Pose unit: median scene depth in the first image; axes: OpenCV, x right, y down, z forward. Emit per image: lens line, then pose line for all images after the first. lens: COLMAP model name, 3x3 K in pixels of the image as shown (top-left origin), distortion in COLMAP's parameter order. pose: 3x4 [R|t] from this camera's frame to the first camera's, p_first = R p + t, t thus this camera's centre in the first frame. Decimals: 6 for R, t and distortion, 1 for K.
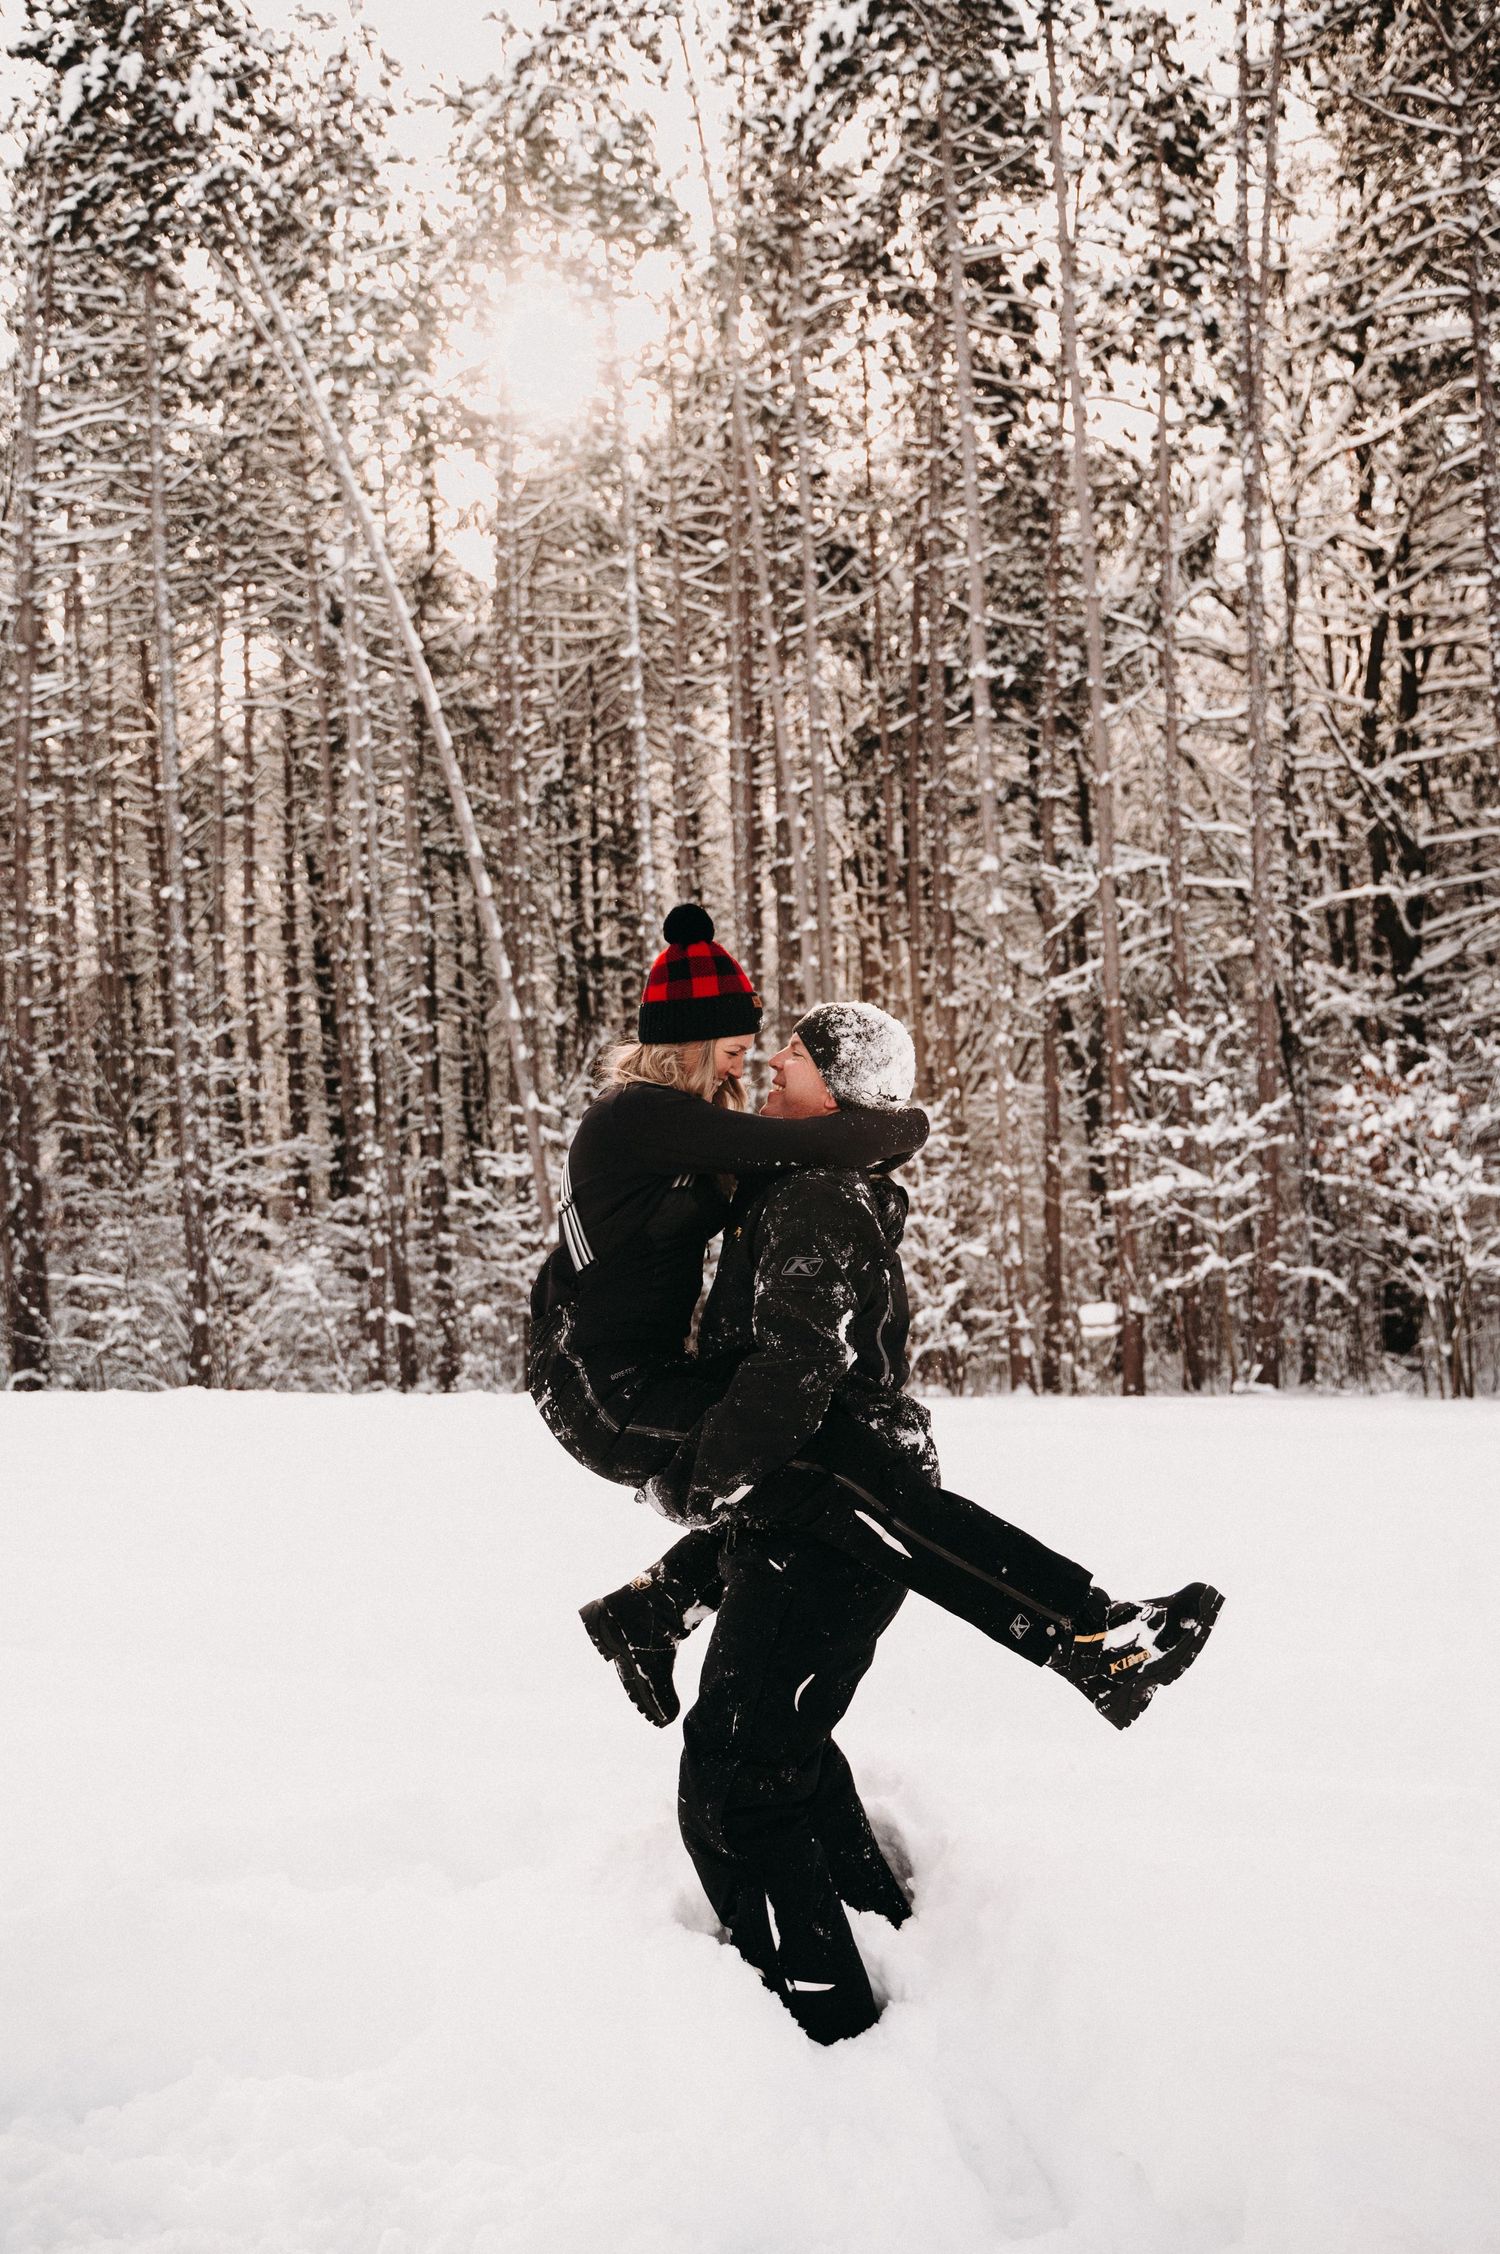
lens RADIAL K [[1830.1, 0, 739.3], [0, 1830.1, 1136.5], [0, 0, 1]] dist [0.011595, -0.010908]
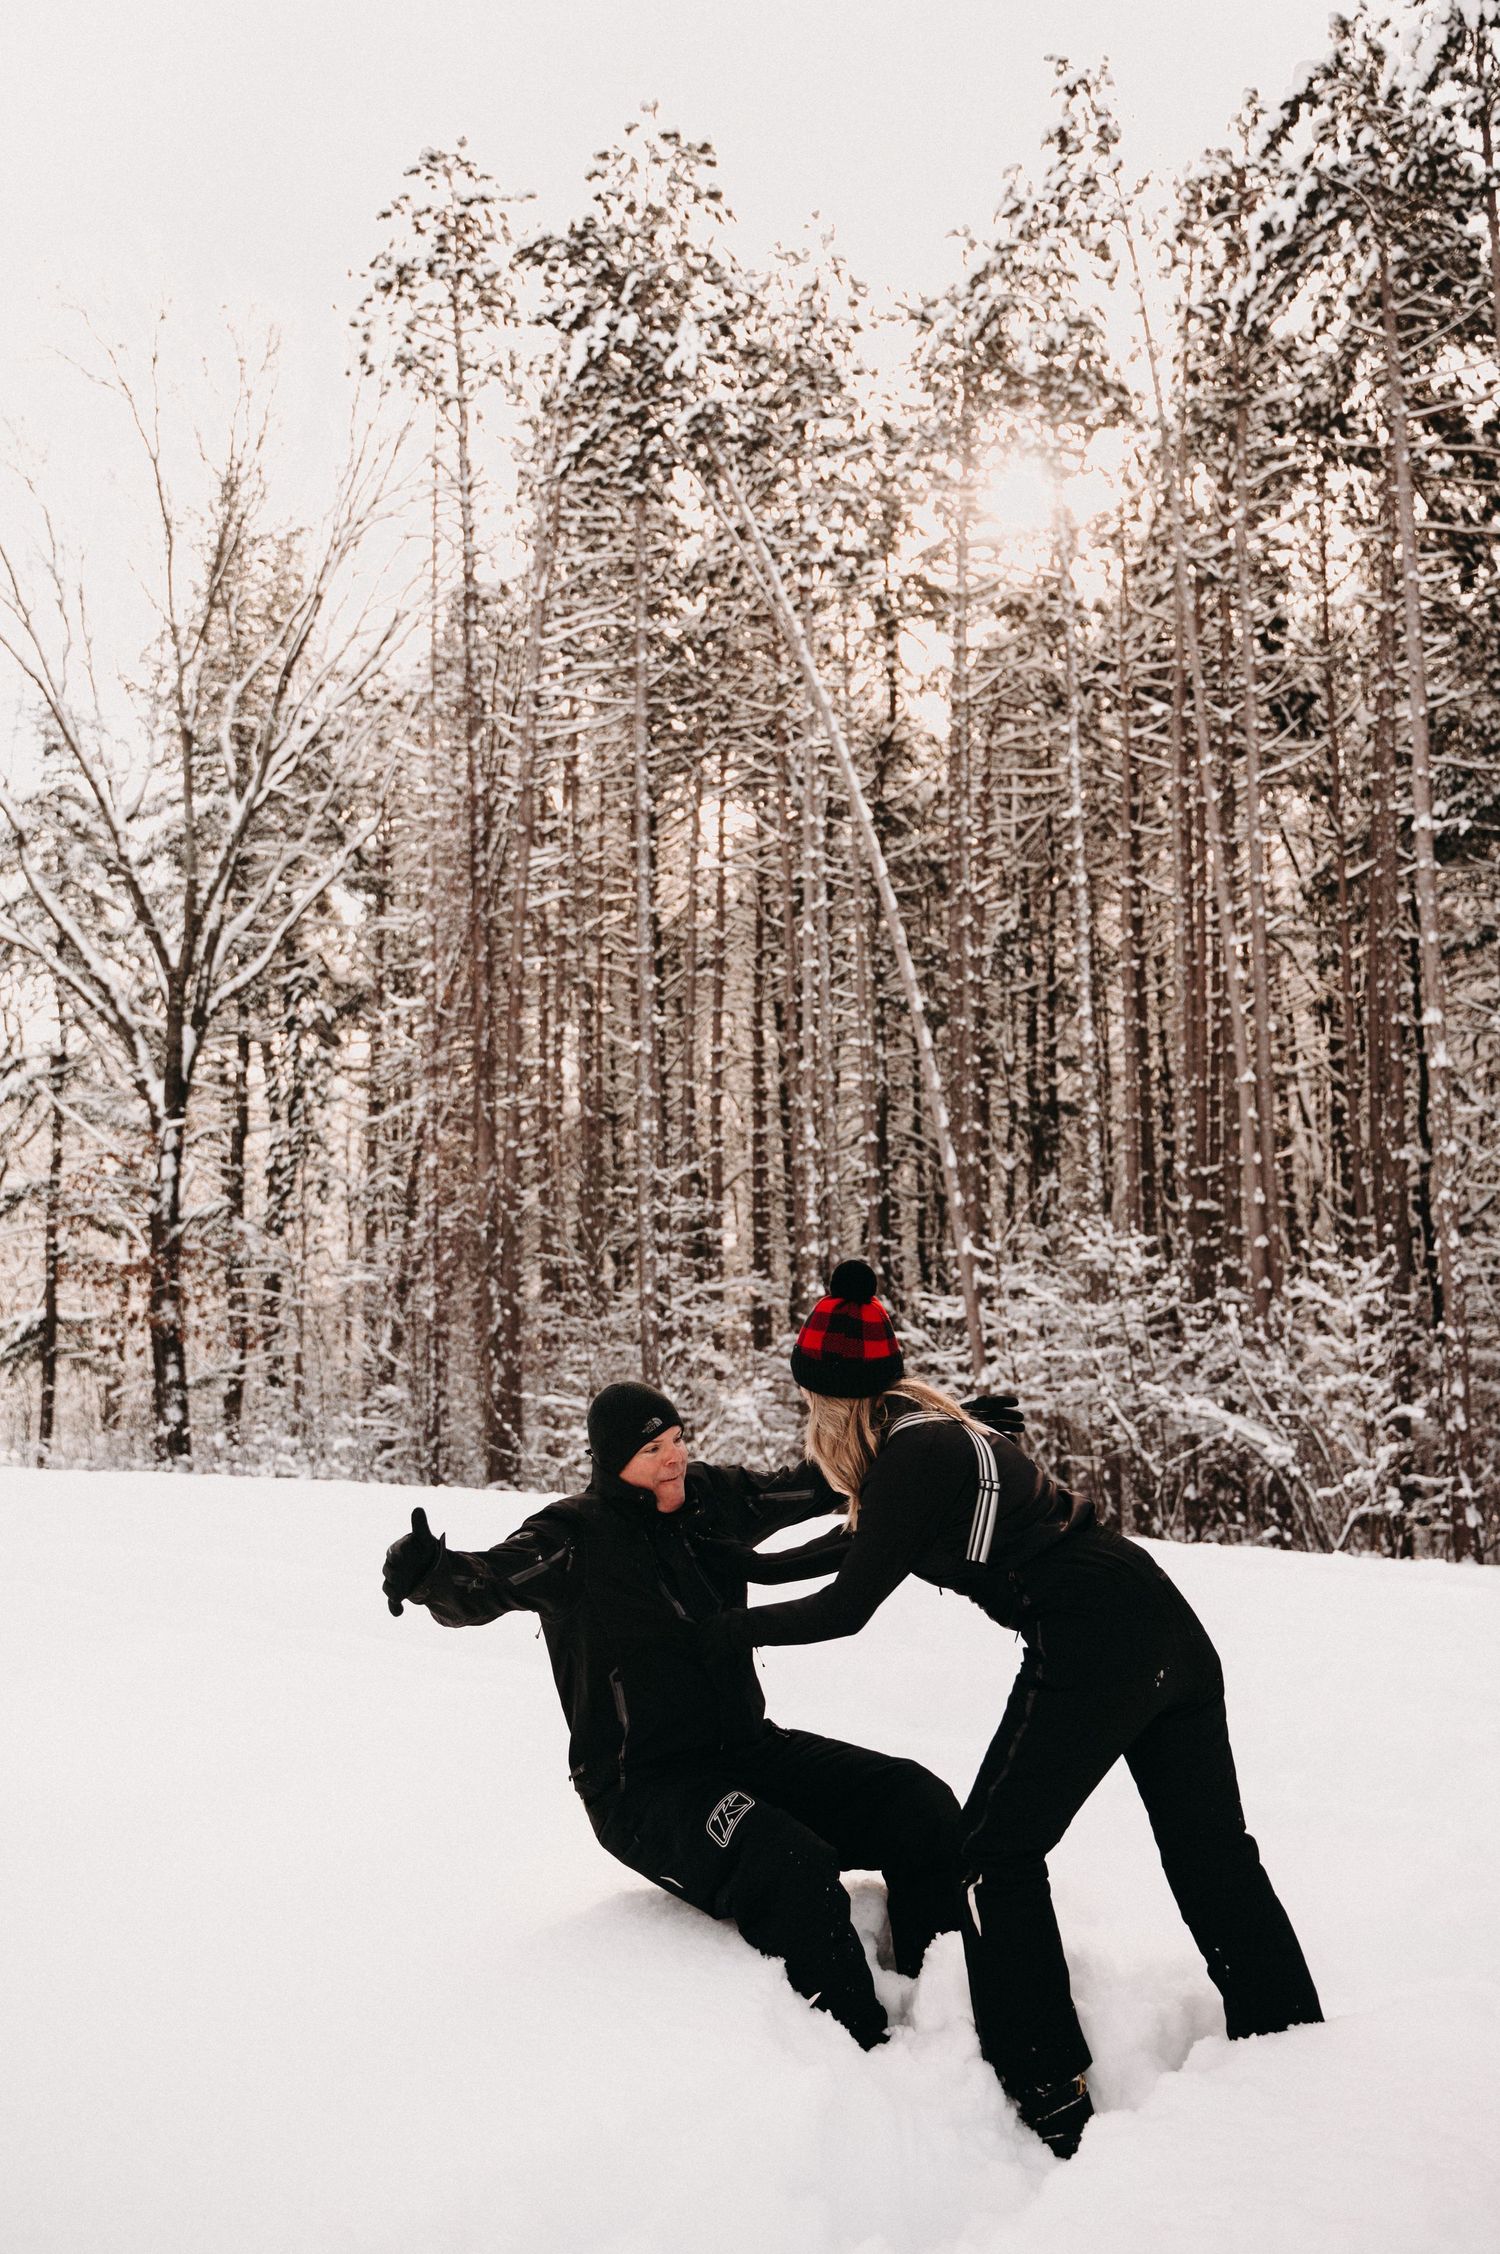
lens RADIAL K [[1876.0, 0, 721.0], [0, 1876.0, 1141.6], [0, 0, 1]] dist [-0.004309, -0.011350]
pose [[0.964047, 0.011102, -0.265500, 0.031481], [-0.029955, 0.997299, -0.067066, -0.002991], [0.264038, 0.072608, 0.961775, -0.053224]]
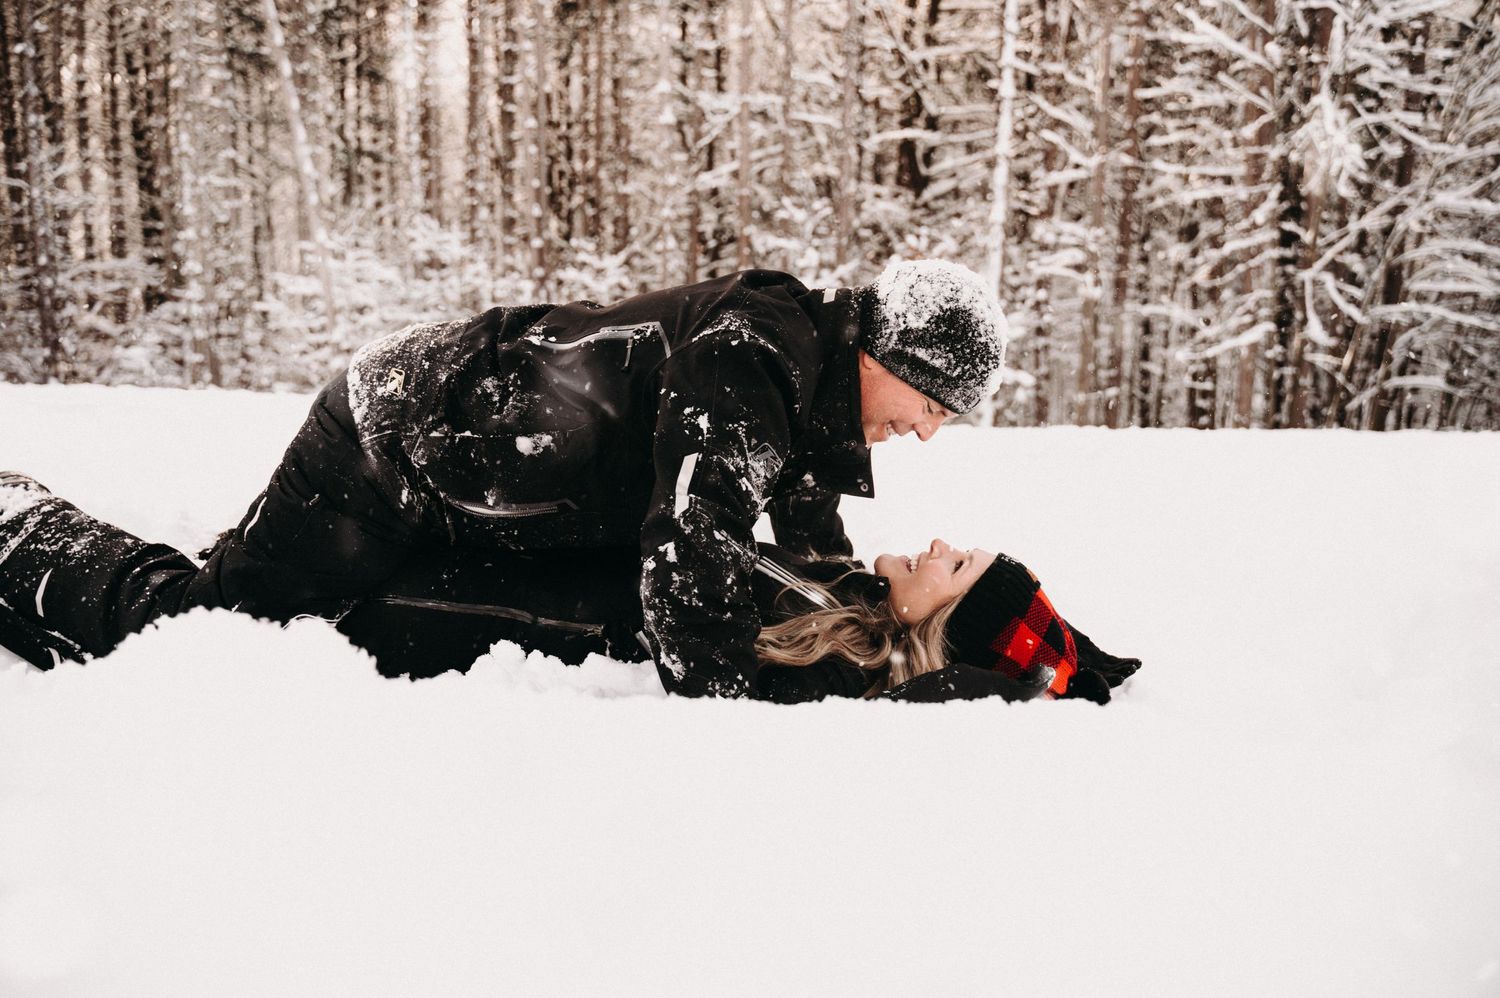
lens RADIAL K [[1217.9, 0, 737.1], [0, 1217.9, 479.8], [0, 0, 1]] dist [0.011595, -0.010908]
pose [[0.970260, 0.023309, 0.240942, -0.025812], [-0.054706, 0.990716, 0.124455, 0.028788], [-0.235804, -0.133934, 0.962527, 0.027565]]
